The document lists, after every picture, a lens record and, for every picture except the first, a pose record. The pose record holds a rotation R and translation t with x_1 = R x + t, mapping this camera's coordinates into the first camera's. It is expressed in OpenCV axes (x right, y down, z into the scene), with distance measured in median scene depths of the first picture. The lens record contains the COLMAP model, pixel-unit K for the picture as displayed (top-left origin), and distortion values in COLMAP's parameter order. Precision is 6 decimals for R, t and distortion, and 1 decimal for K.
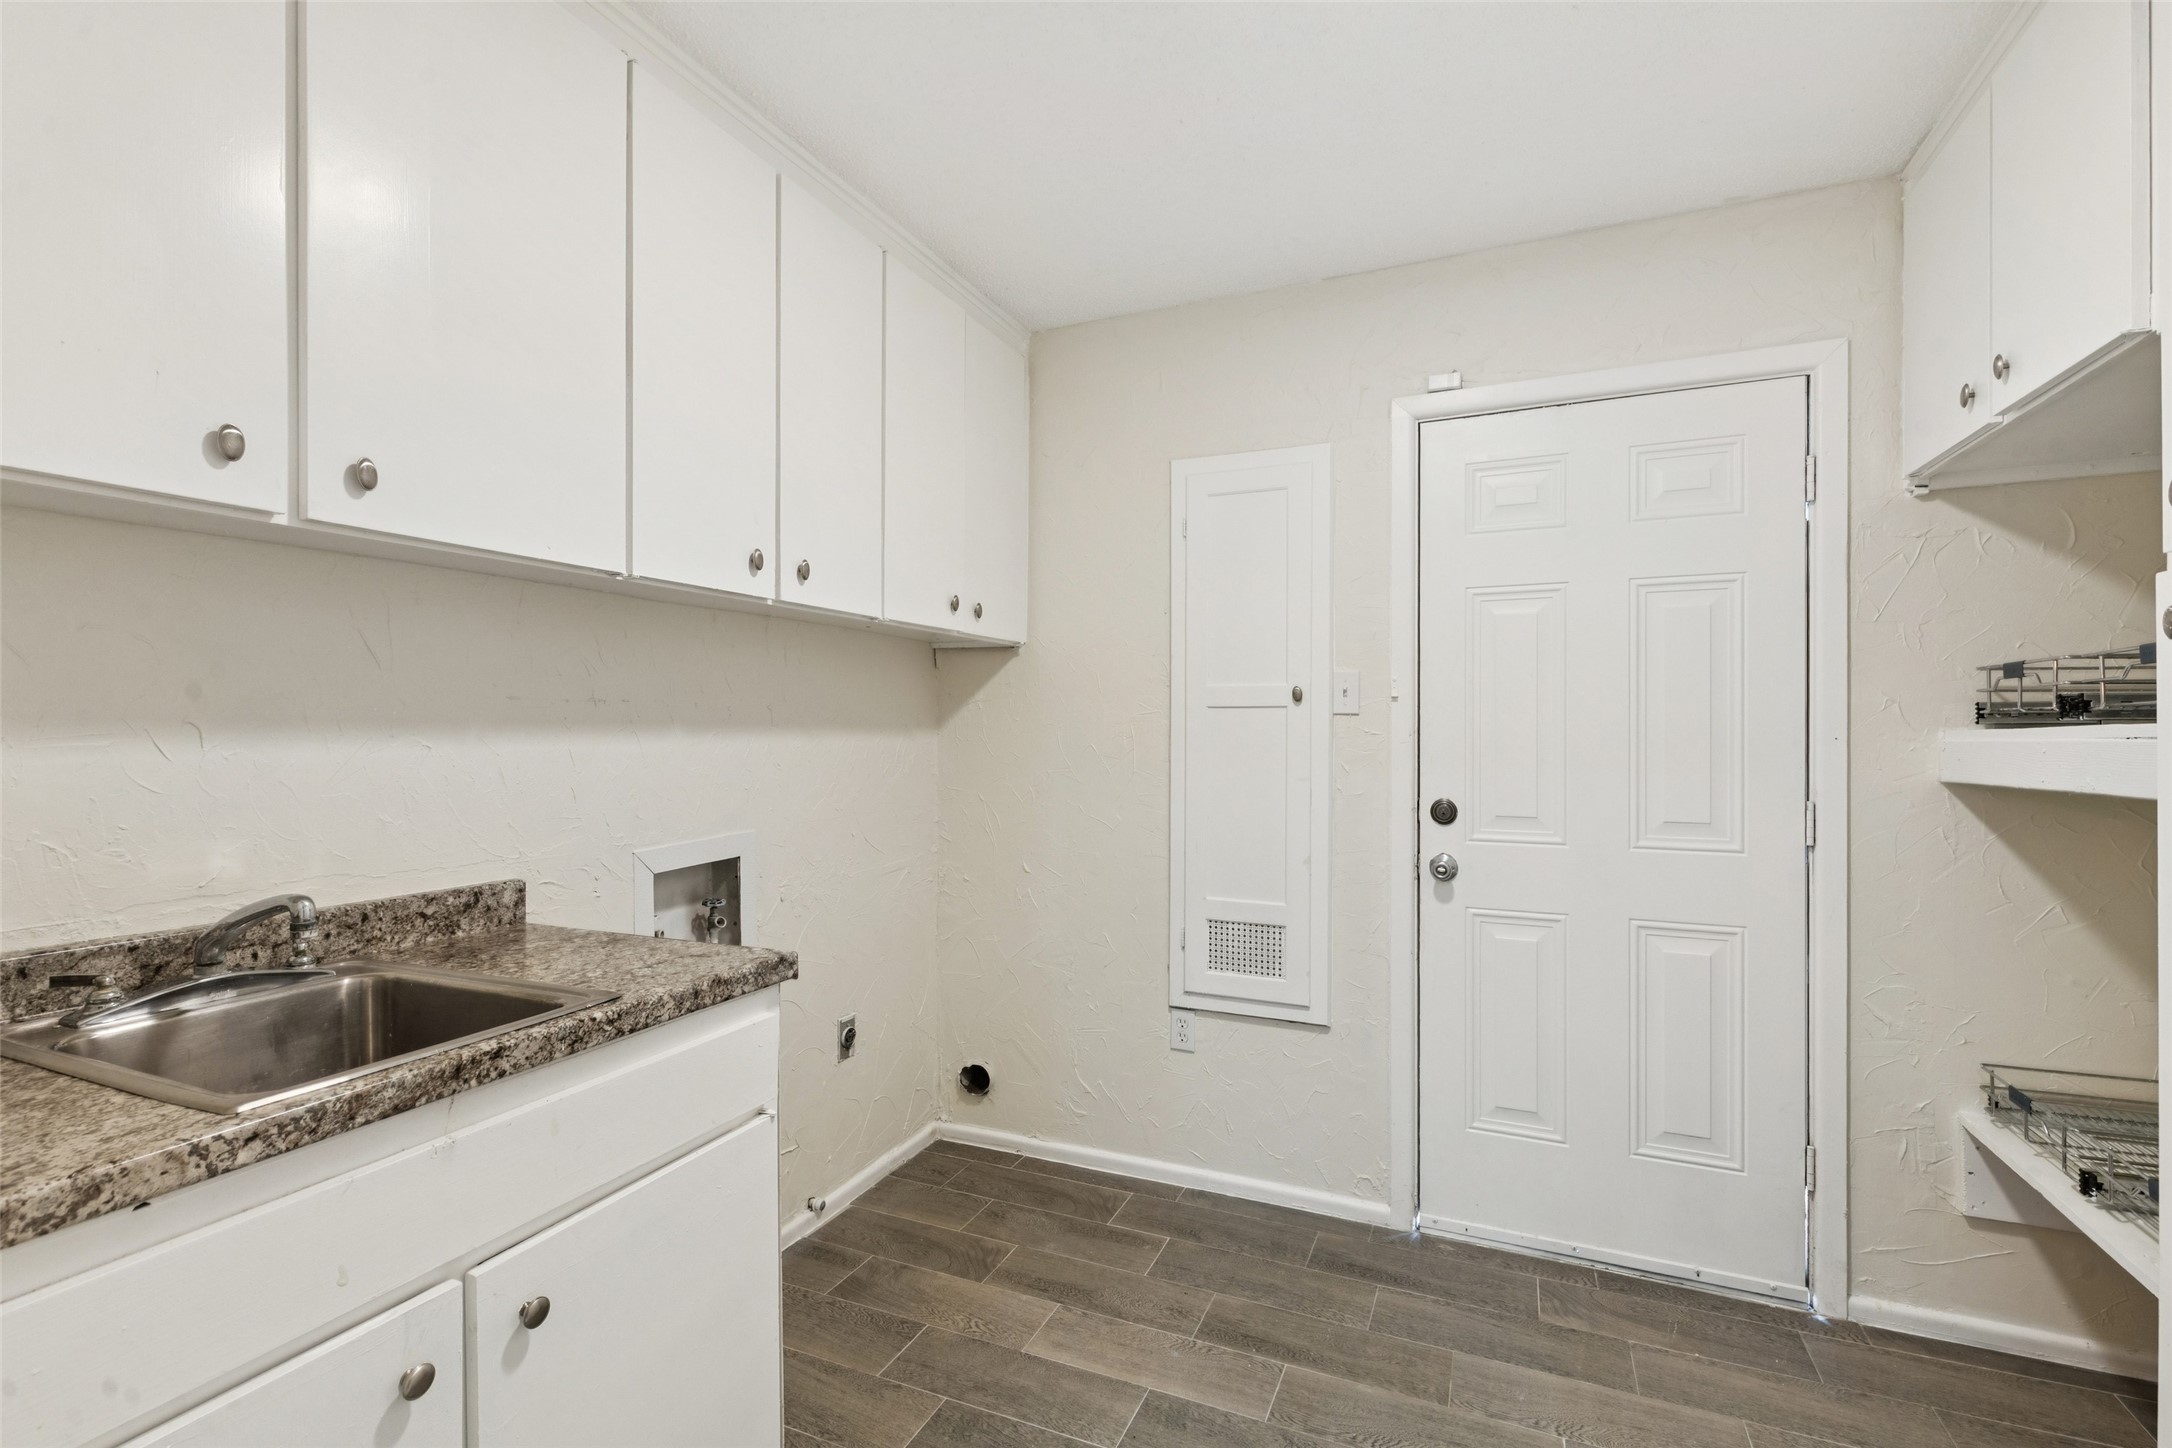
lens RADIAL K [[990.3, 0, 1087.6], [0, 990.3, 725.6], [0, 0, 1]] dist [-0.000063, -0.001998]
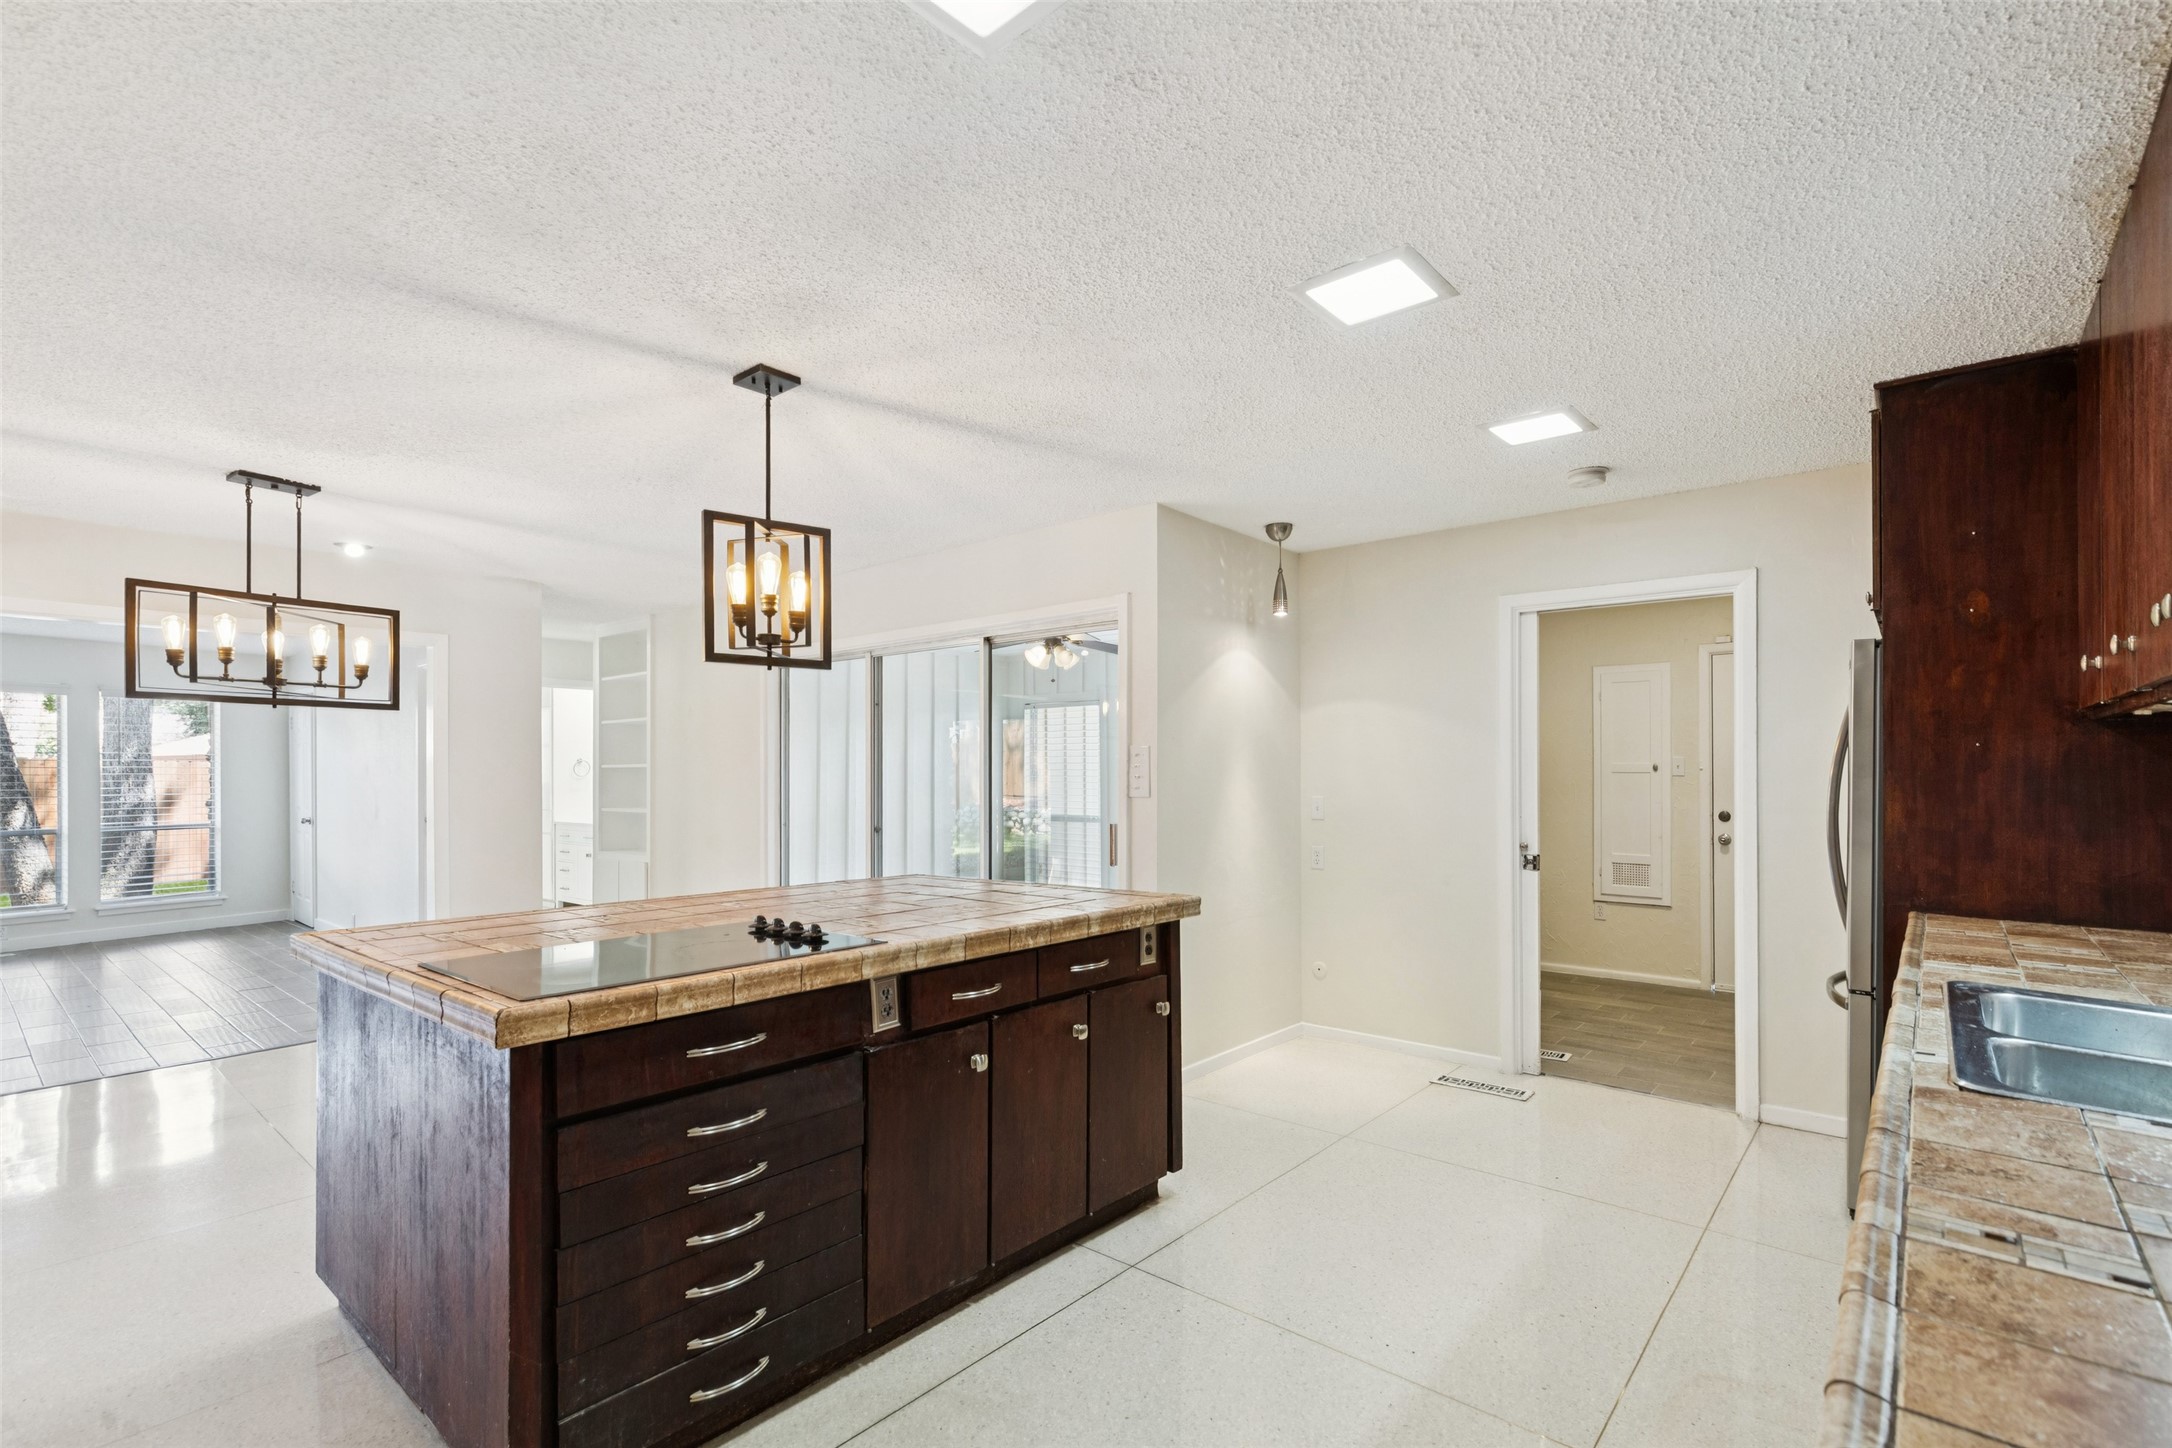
lens RADIAL K [[990.3, 0, 1067.6], [0, 990.3, 774.6], [0, 0, 1]] dist [-0.000063, -0.001998]
pose [[0.954623, -0.005264, -0.297771, -0.437062], [0.003489, 0.999973, -0.006492, -0.004607], [0.297797, 0.005159, 0.954615, -1.730943]]
